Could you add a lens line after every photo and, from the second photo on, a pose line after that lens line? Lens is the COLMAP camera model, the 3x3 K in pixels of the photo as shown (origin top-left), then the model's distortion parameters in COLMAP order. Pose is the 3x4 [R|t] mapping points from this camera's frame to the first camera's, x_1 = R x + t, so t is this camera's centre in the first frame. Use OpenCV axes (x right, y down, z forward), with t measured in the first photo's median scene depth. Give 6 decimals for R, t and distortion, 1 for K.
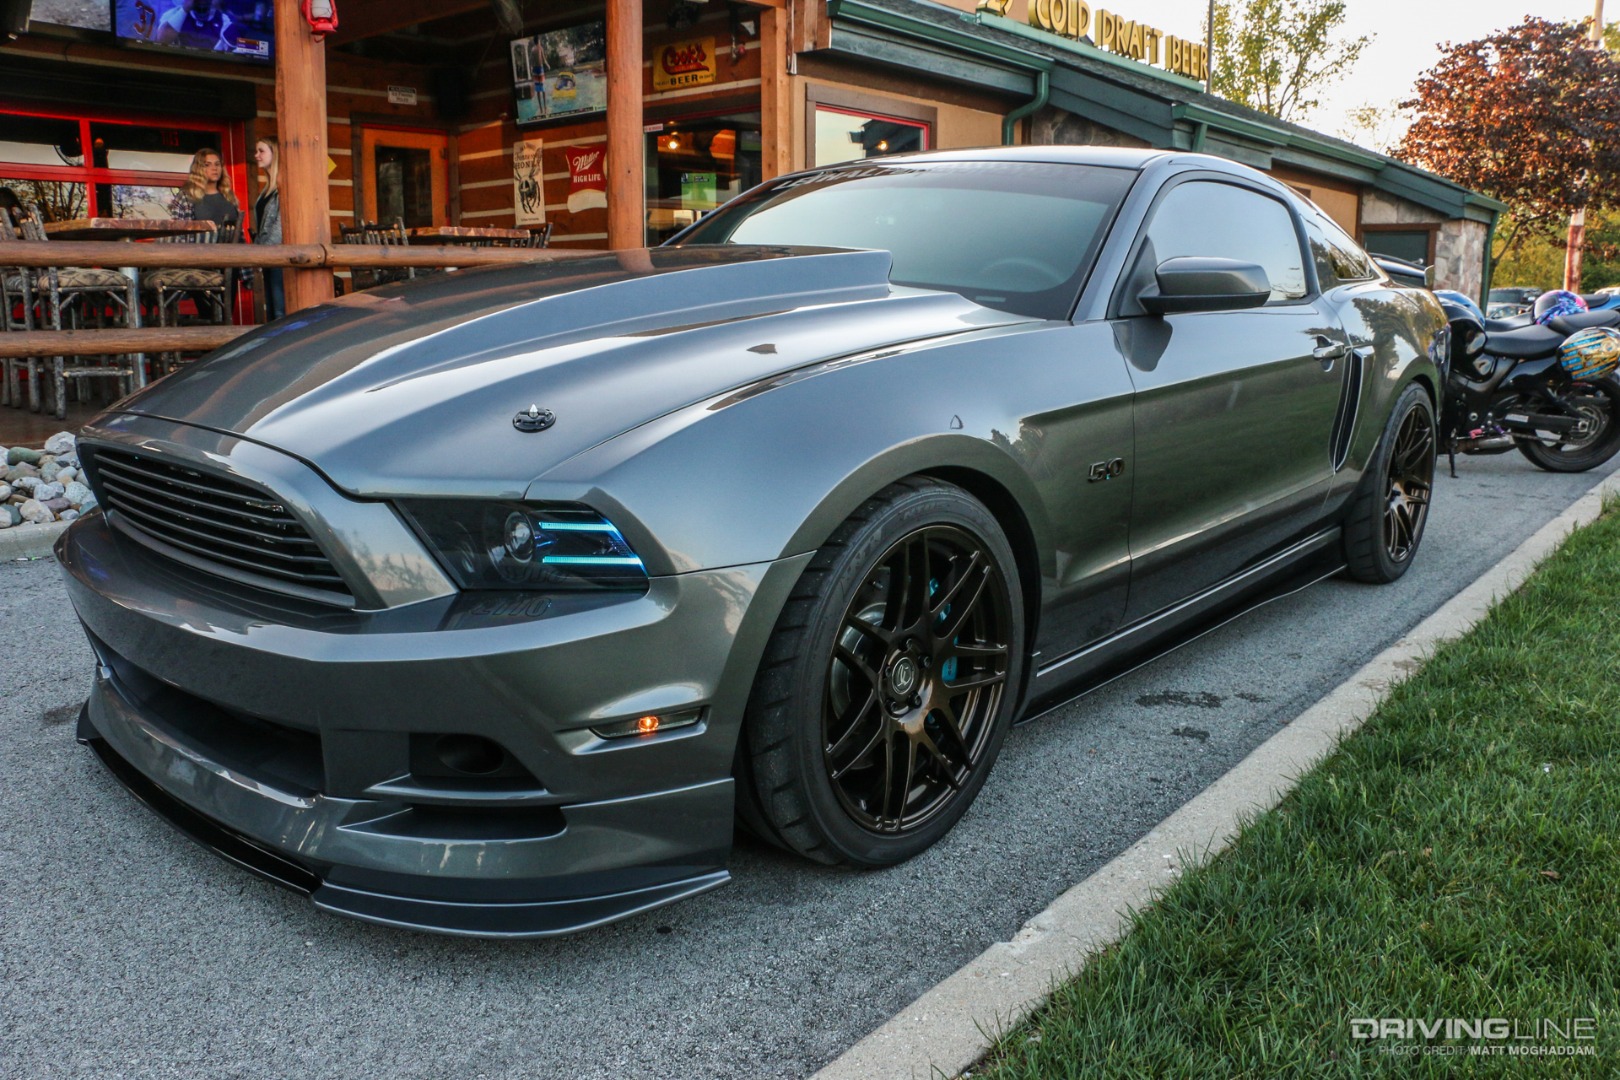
lens RADIAL K [[1337.2, 0, 810.0], [0, 1337.2, 540.0], [0, 0, 1]] dist [-0.149394, 0.003741]
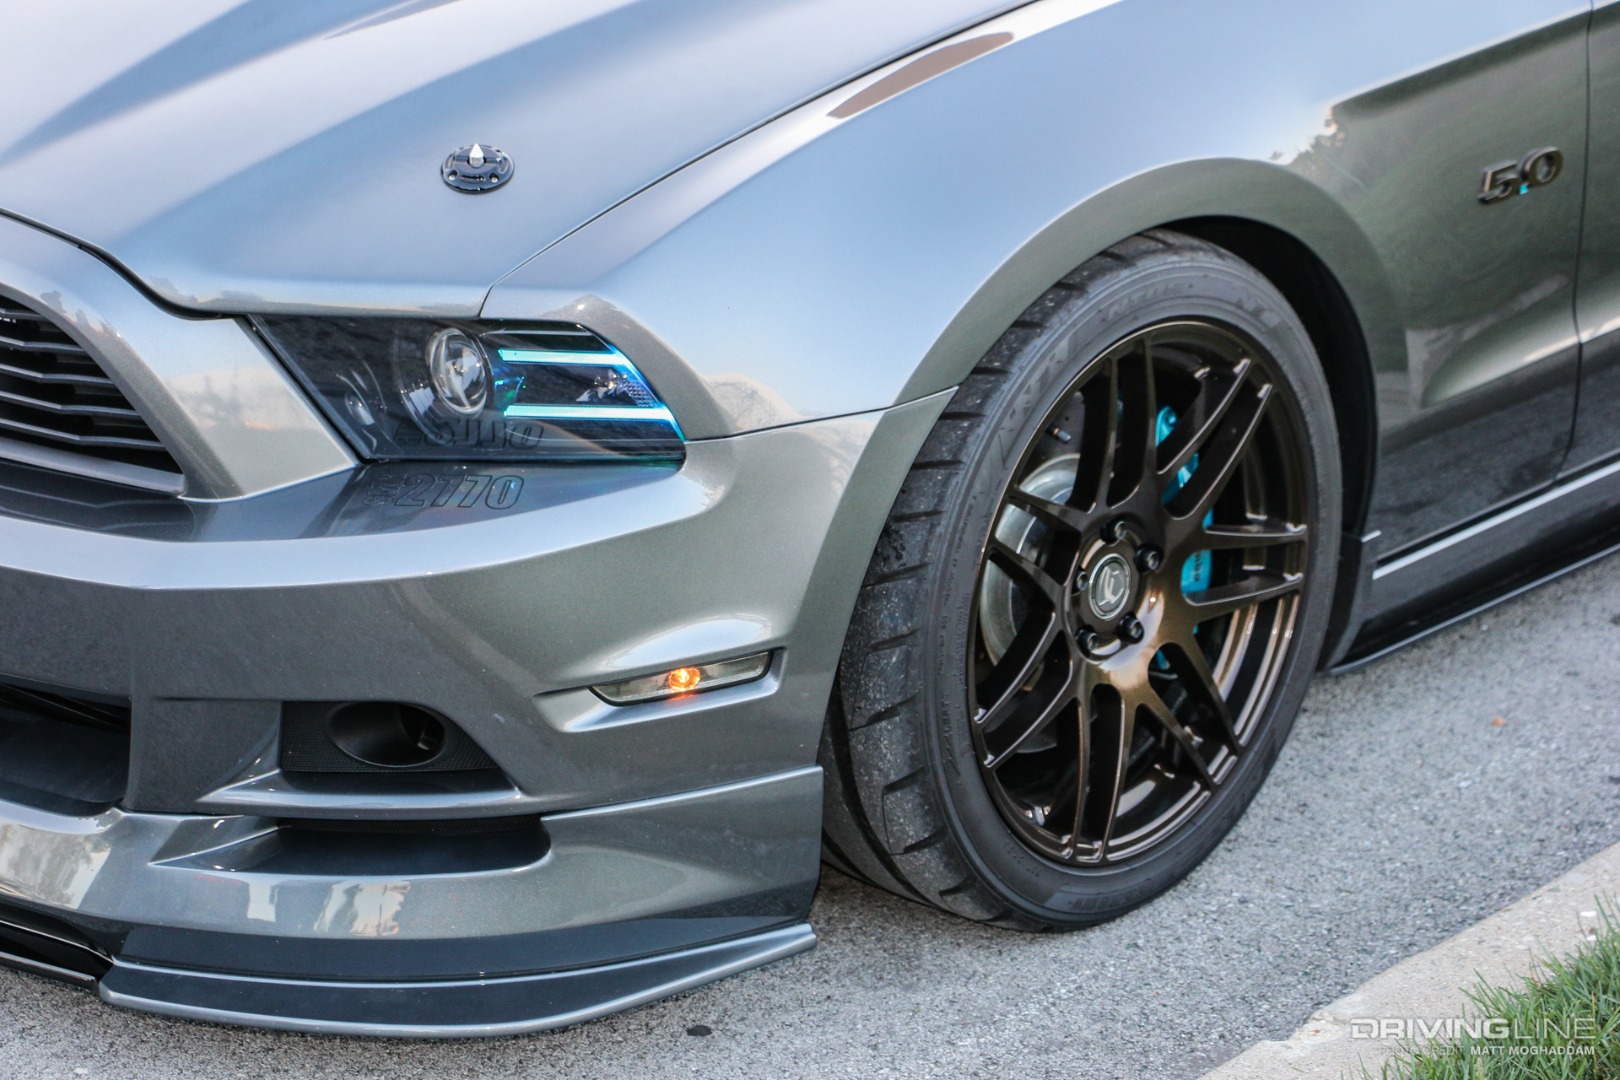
lens RADIAL K [[4134.6, 0, 810.0], [0, 4134.6, 540.0], [0, 0, 1]] dist [0.528231, -0.374112]
pose [[0.999822, -0.006134, -0.017816, -0.026637], [0.008155, 0.993255, 0.115660, -0.129616], [0.016987, -0.115785, 0.993129, -0.786702]]
